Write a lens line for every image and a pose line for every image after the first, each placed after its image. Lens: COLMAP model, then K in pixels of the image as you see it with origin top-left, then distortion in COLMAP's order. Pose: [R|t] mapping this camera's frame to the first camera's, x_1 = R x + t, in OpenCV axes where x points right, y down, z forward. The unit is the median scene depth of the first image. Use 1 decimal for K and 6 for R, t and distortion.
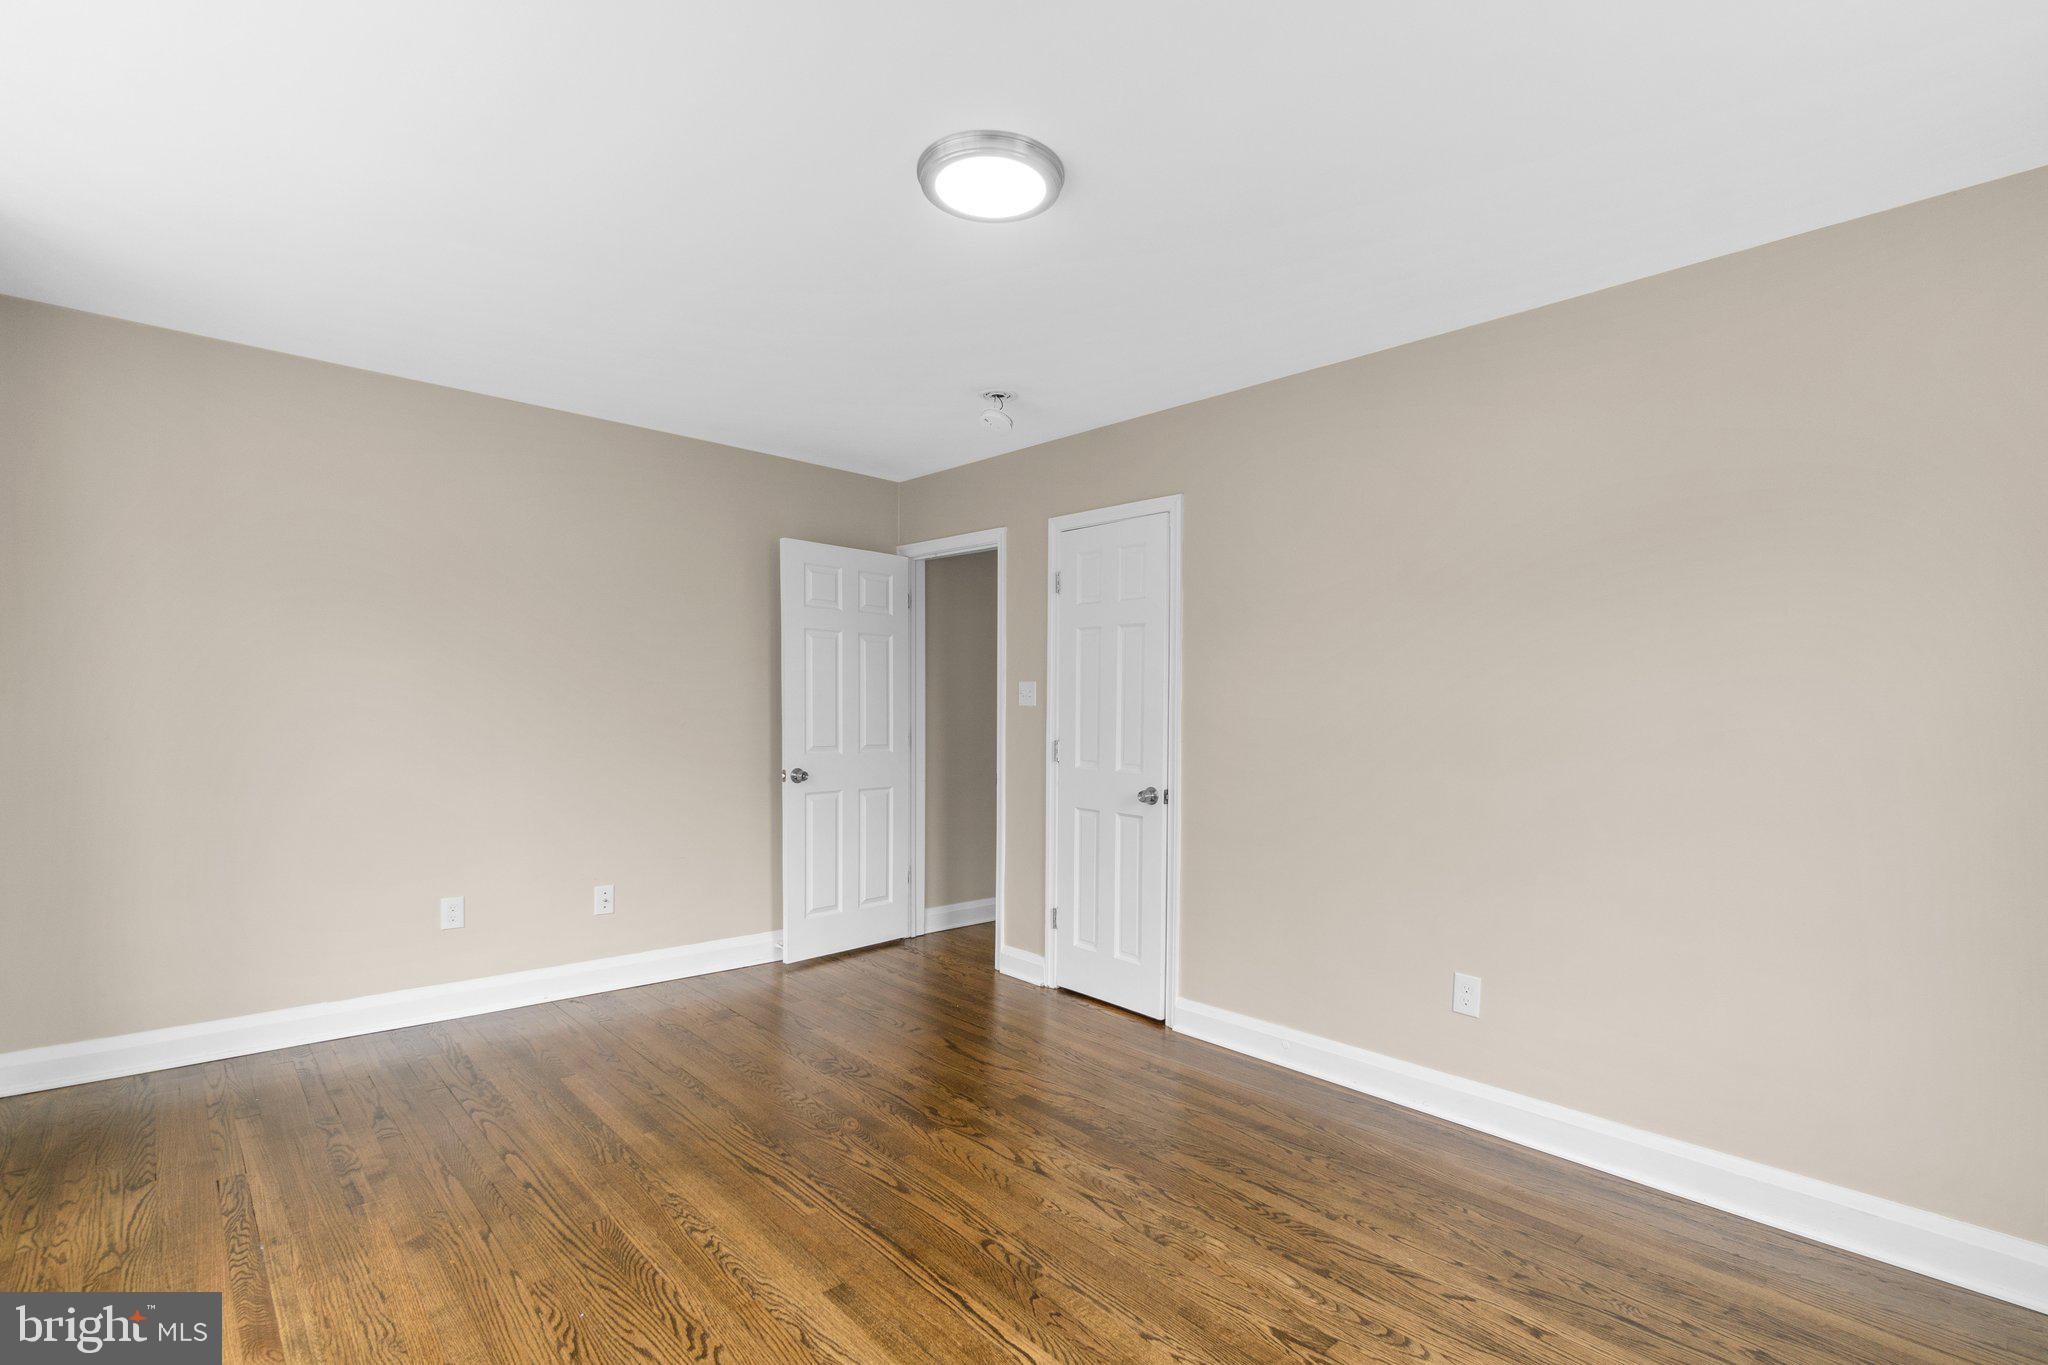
lens RADIAL K [[877.9, 0, 1024.0], [0, 877.9, 682.5], [0, 0, 1]] dist [-0.010794, 0.000006]
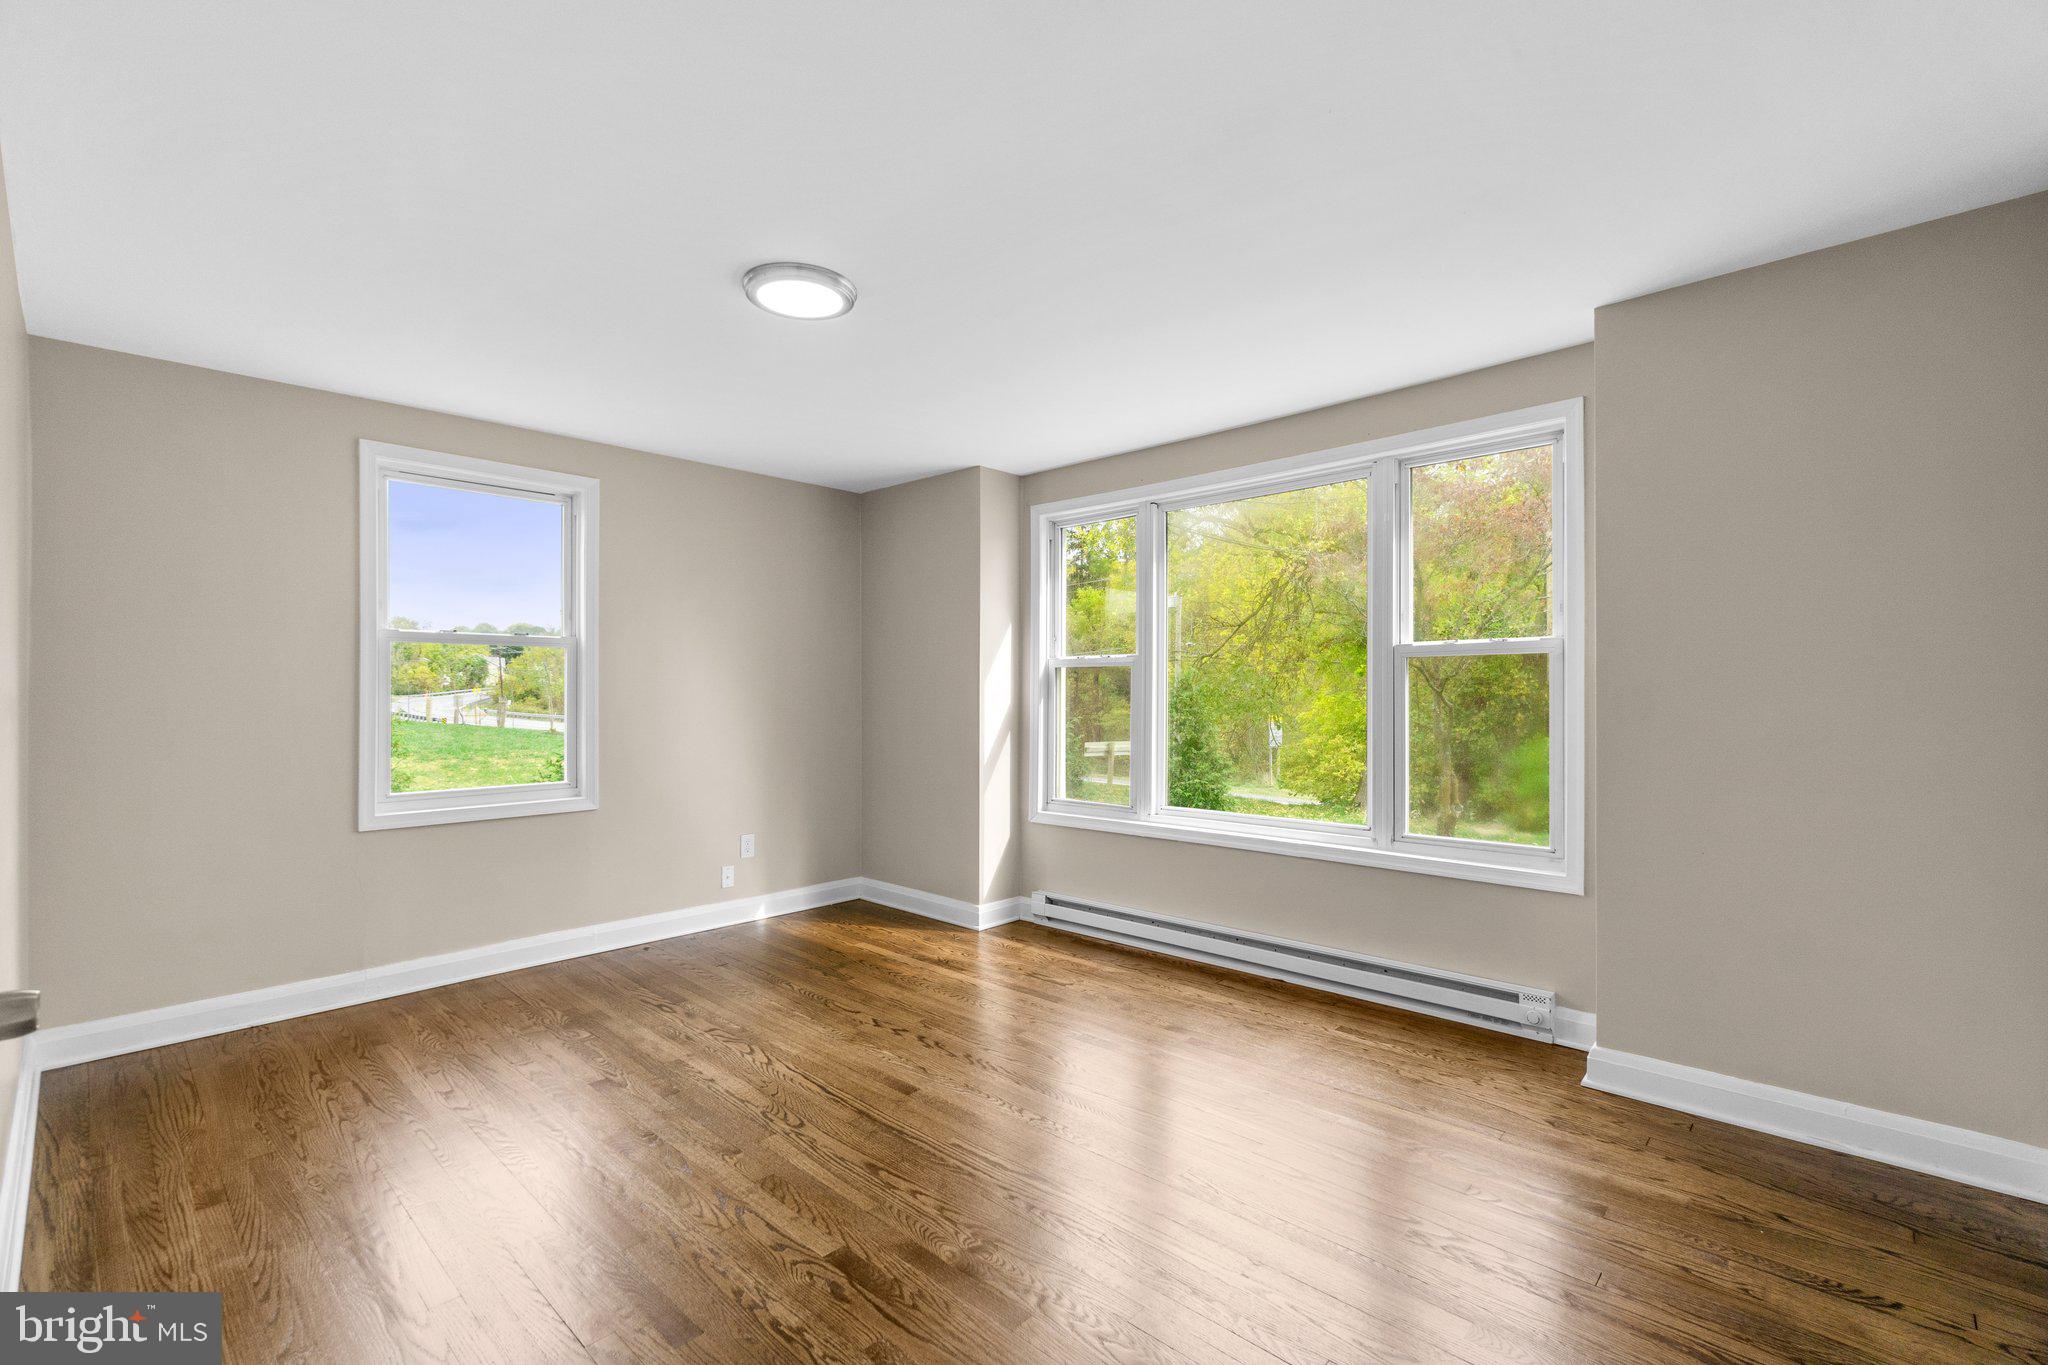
lens RADIAL K [[877.9, 0, 1024.0], [0, 877.9, 682.5], [0, 0, 1]] dist [-0.010794, 0.000006]
pose [[-0.996533, 0.001630, -0.083188, -0.249983], [0.004007, 0.999588, -0.028414, 0.051615], [0.083108, -0.028649, -0.996129, 2.212117]]
